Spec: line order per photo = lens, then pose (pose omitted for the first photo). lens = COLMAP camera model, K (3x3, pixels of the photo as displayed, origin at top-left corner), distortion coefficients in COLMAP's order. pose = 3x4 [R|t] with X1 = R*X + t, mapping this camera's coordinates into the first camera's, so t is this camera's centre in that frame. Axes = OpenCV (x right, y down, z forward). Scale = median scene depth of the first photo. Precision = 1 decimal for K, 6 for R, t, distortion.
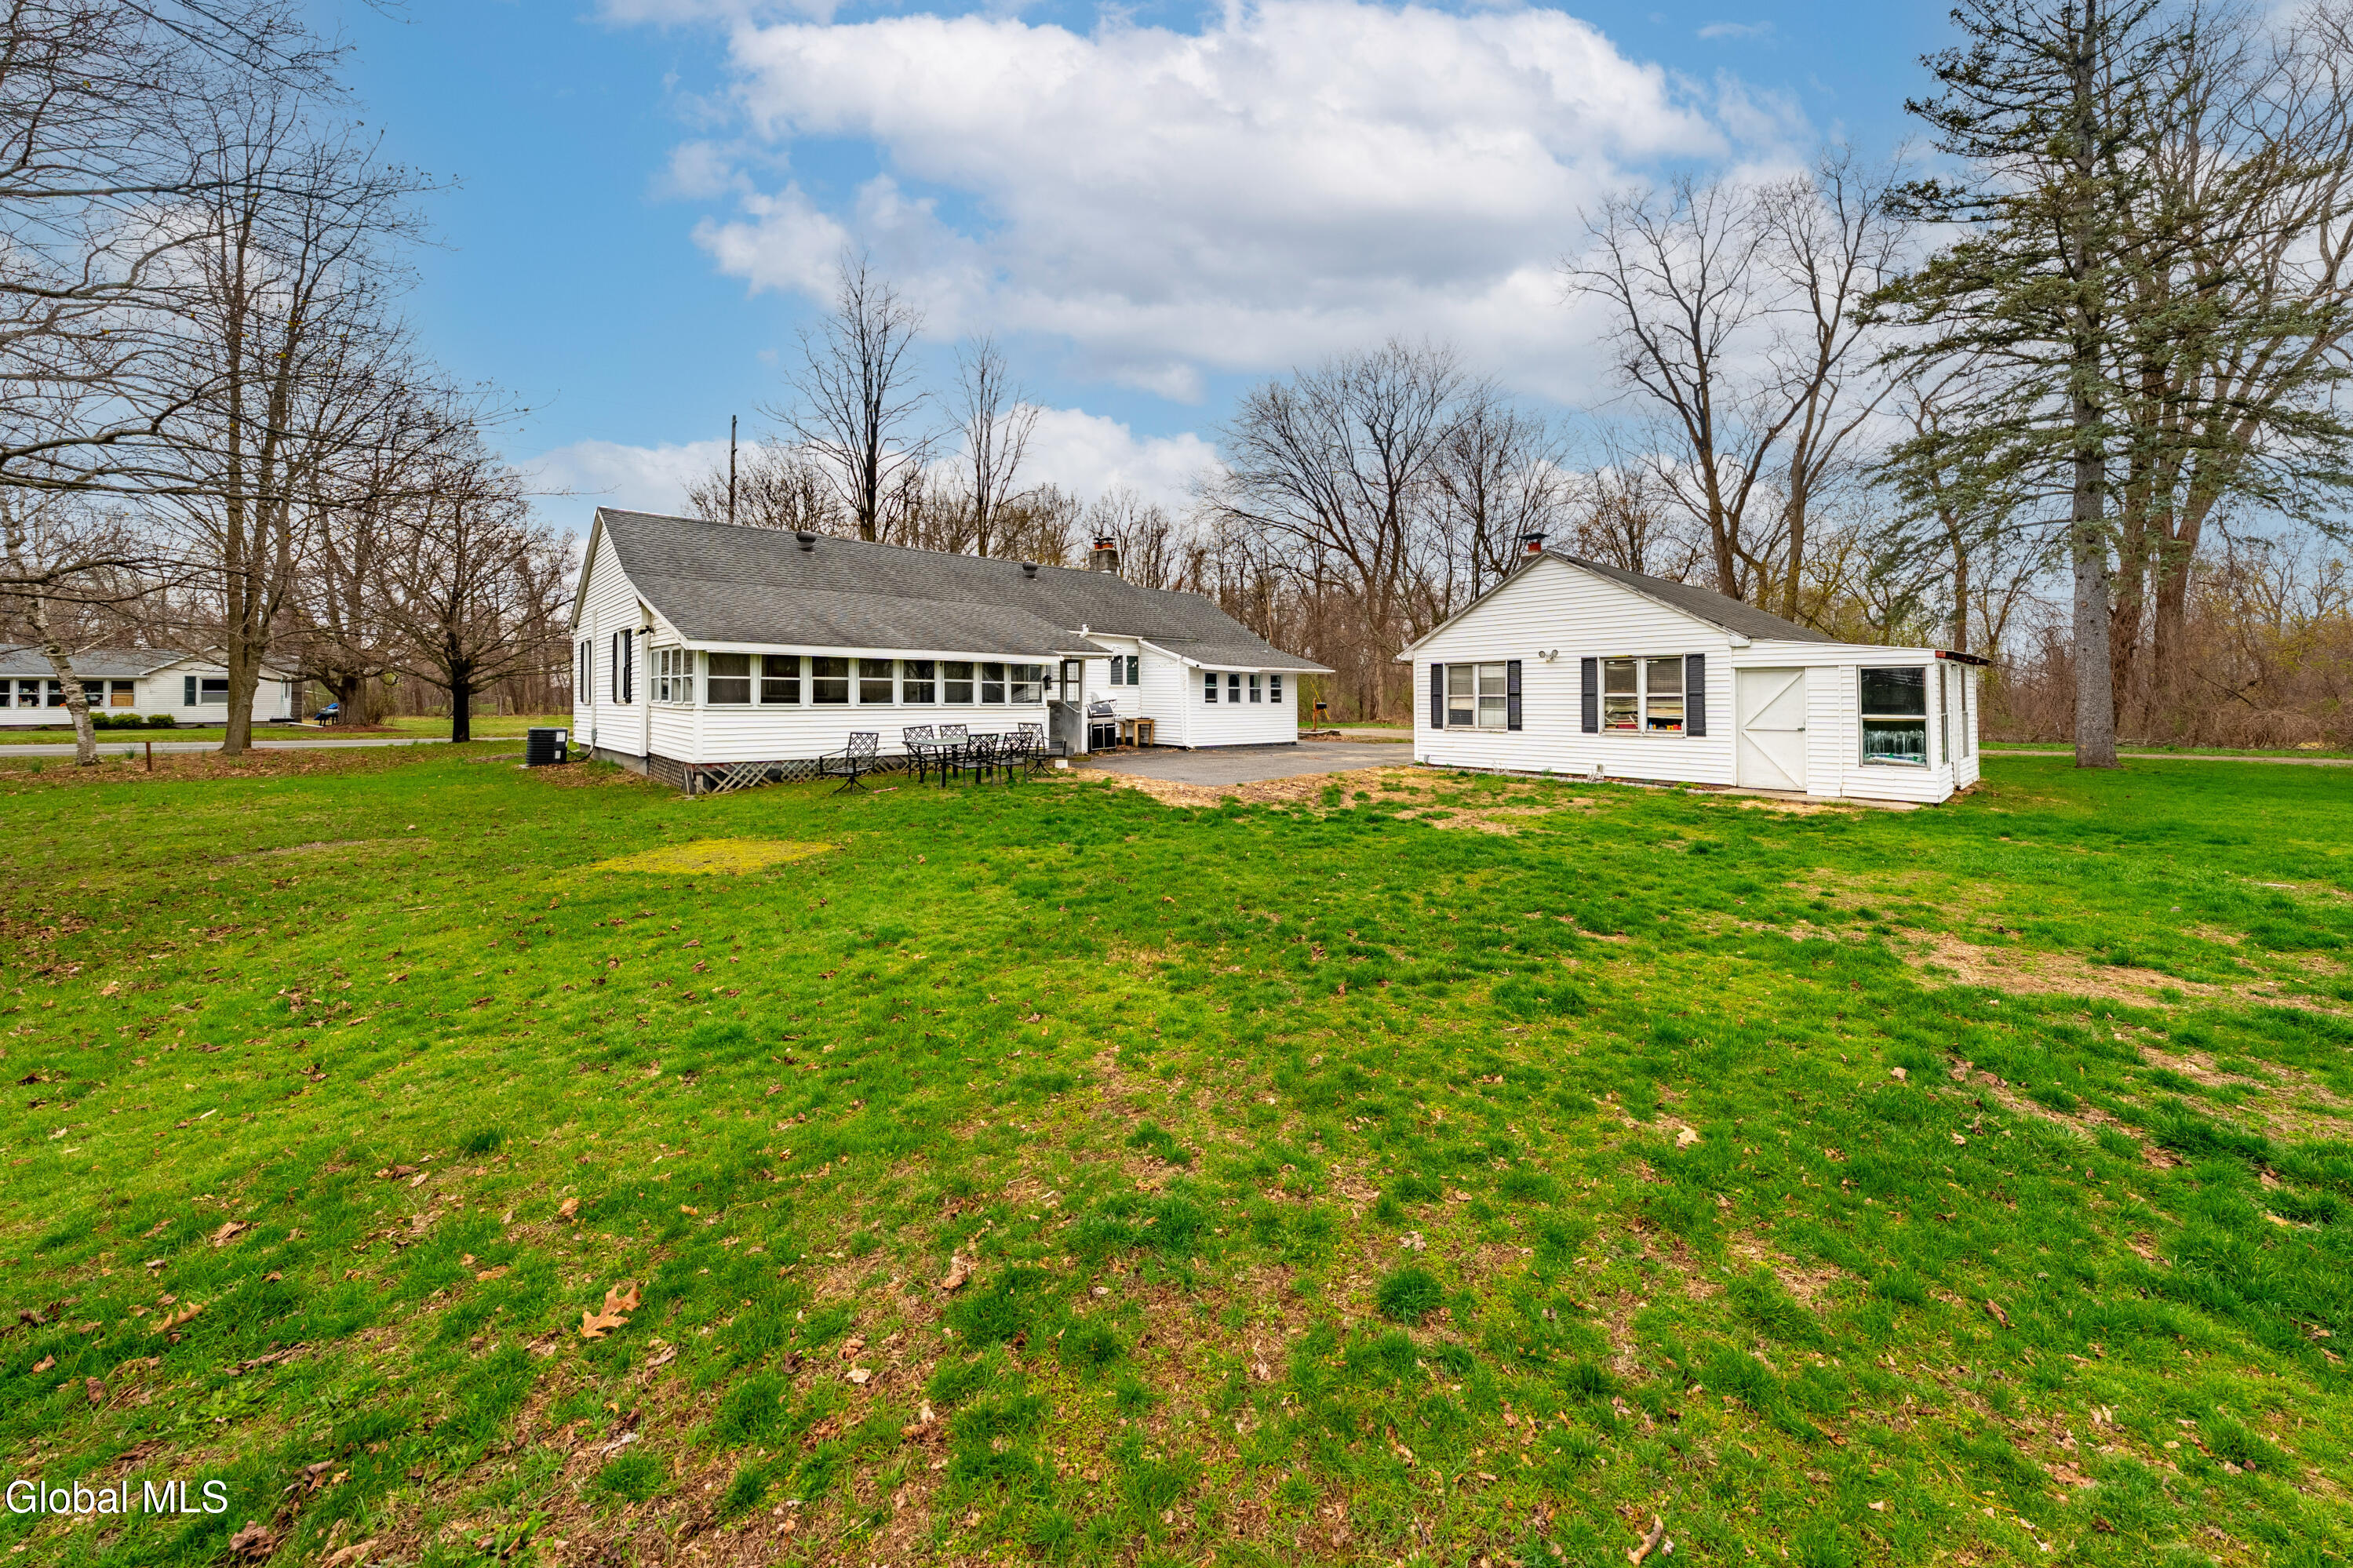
lens RADIAL K [[874.4, 0, 1185.7], [0, 874.4, 694.3], [0, 0, 1]] dist [-0.000693, 0.000013]
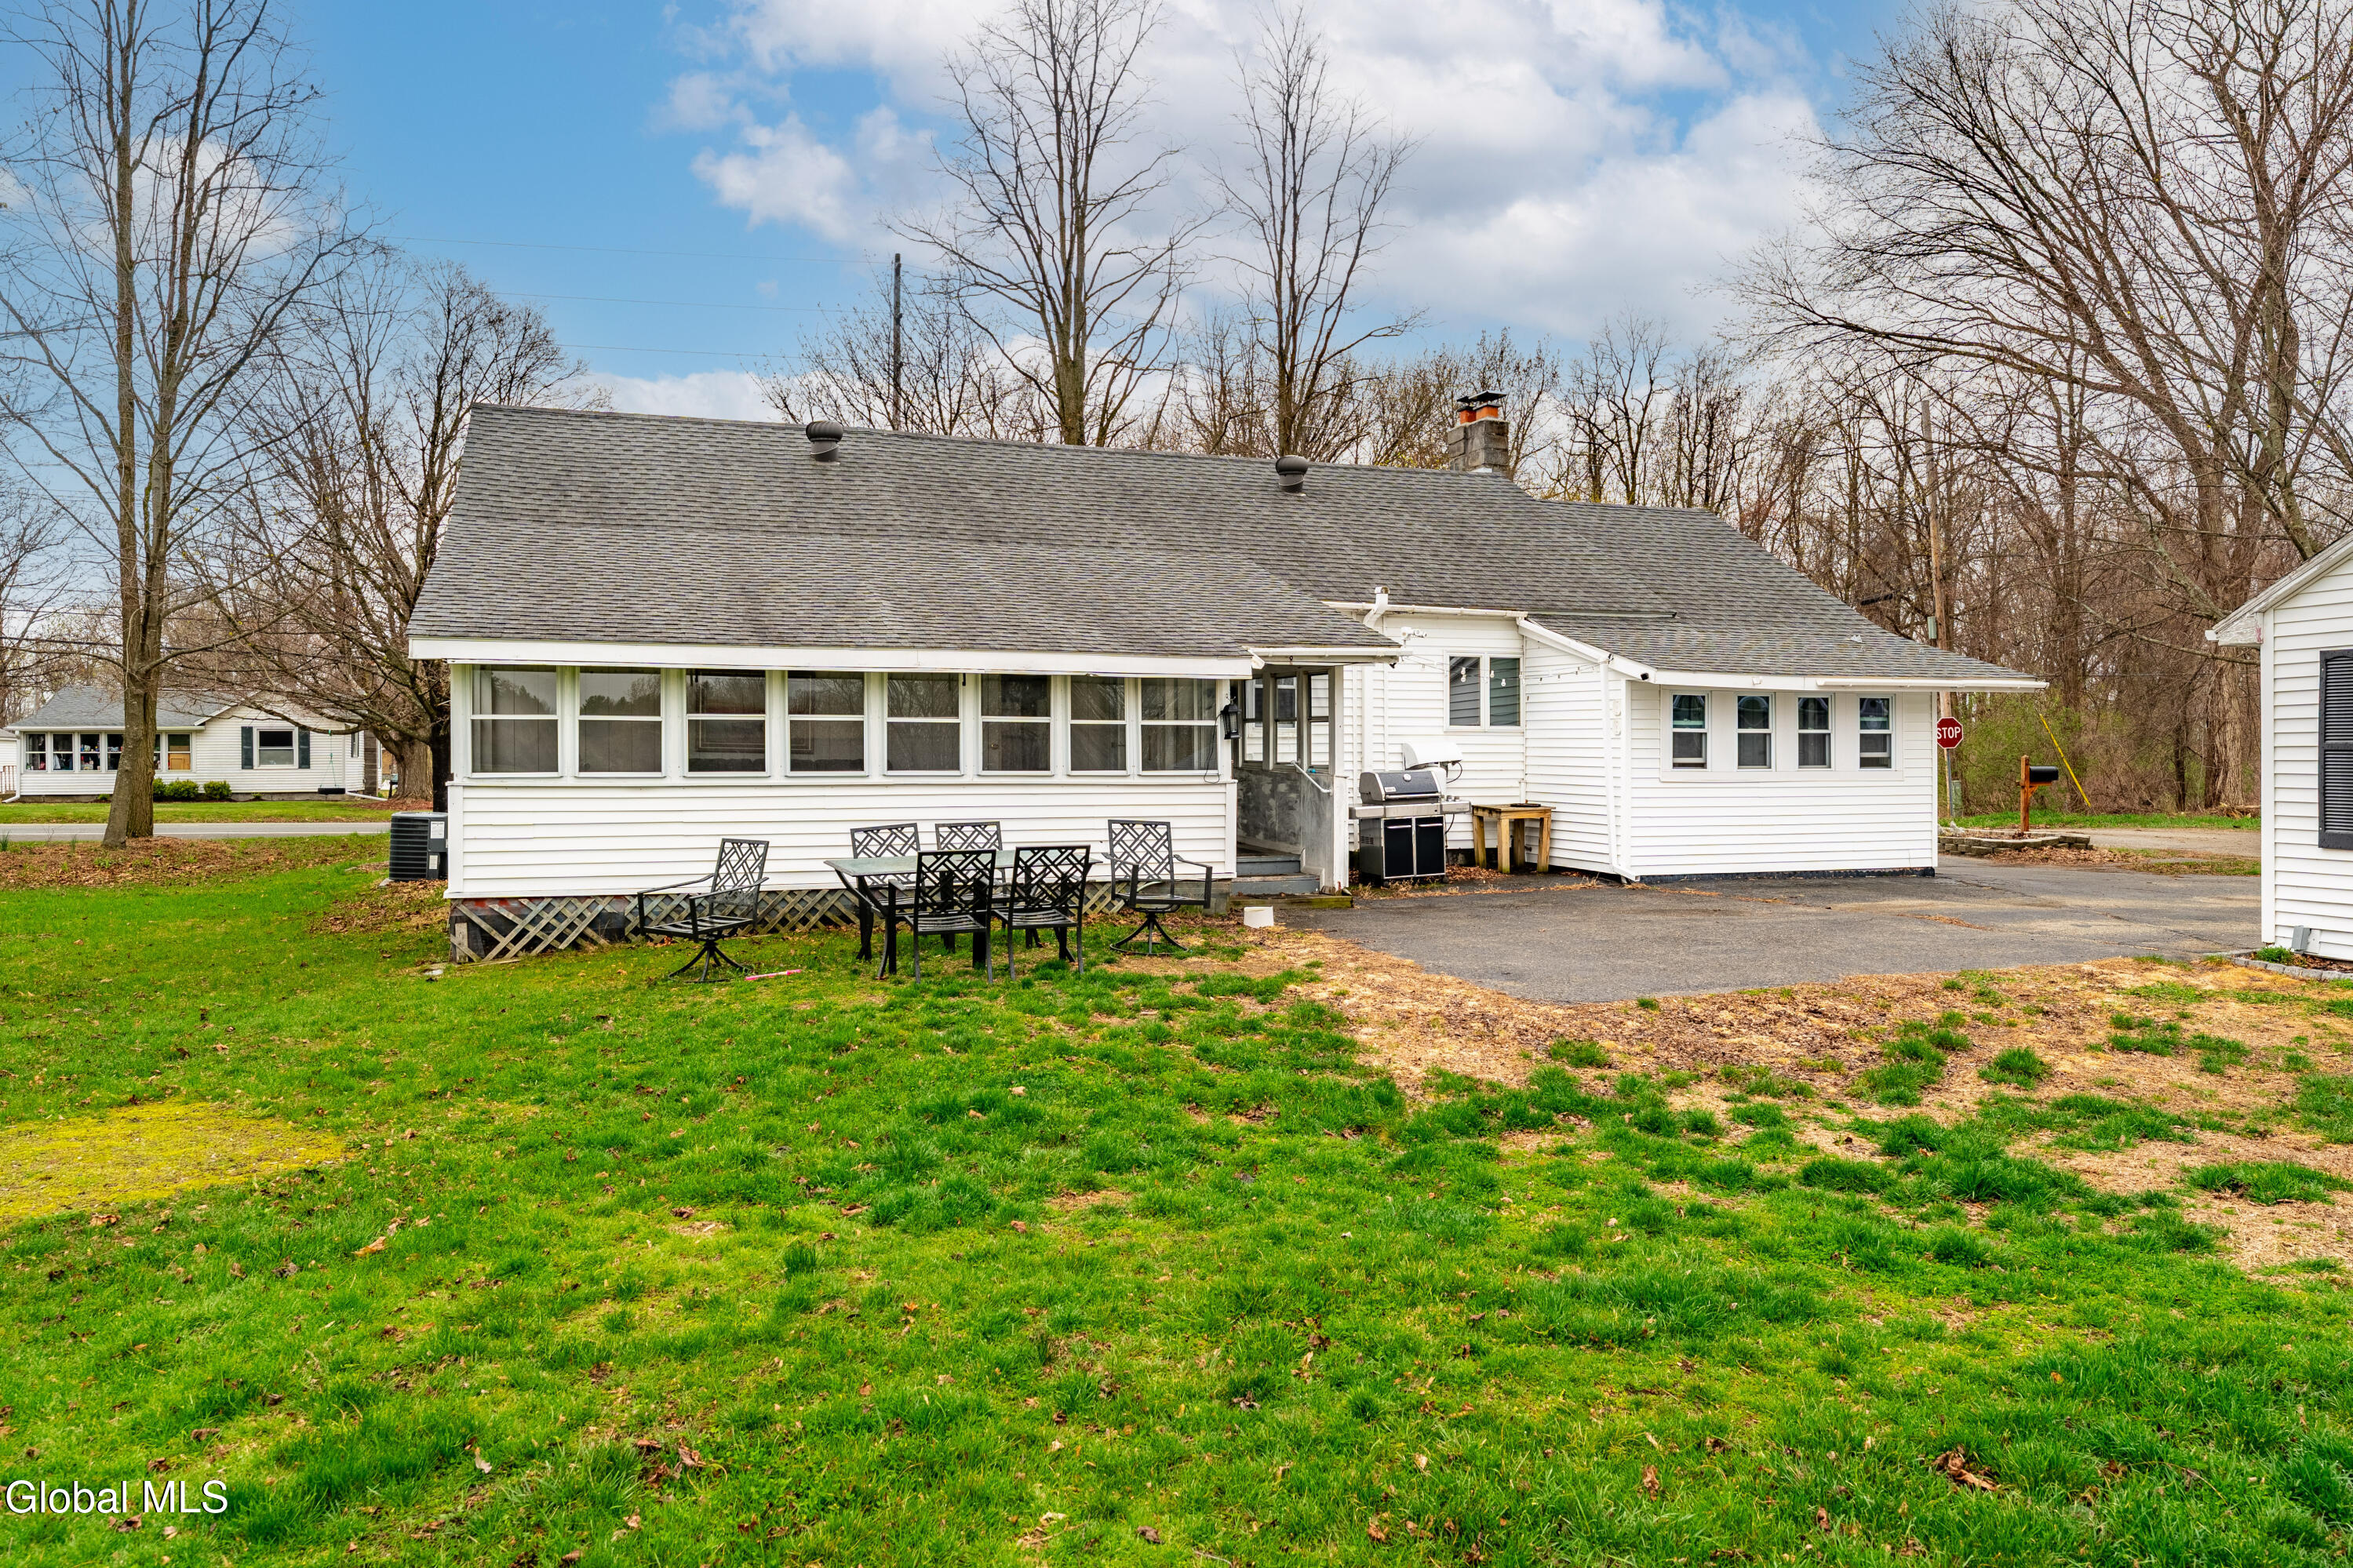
lens RADIAL K [[1598.0, 0, 1176.5], [0, 1598.0, 784.0], [0, 0, 1]] dist [0.002919, 0.000467]
pose [[0.924750, 0.004314, -0.380550, 0.090523], [0.004646, 0.999733, 0.022623, -0.000770], [0.380546, -0.022689, 0.924483, 0.226003]]
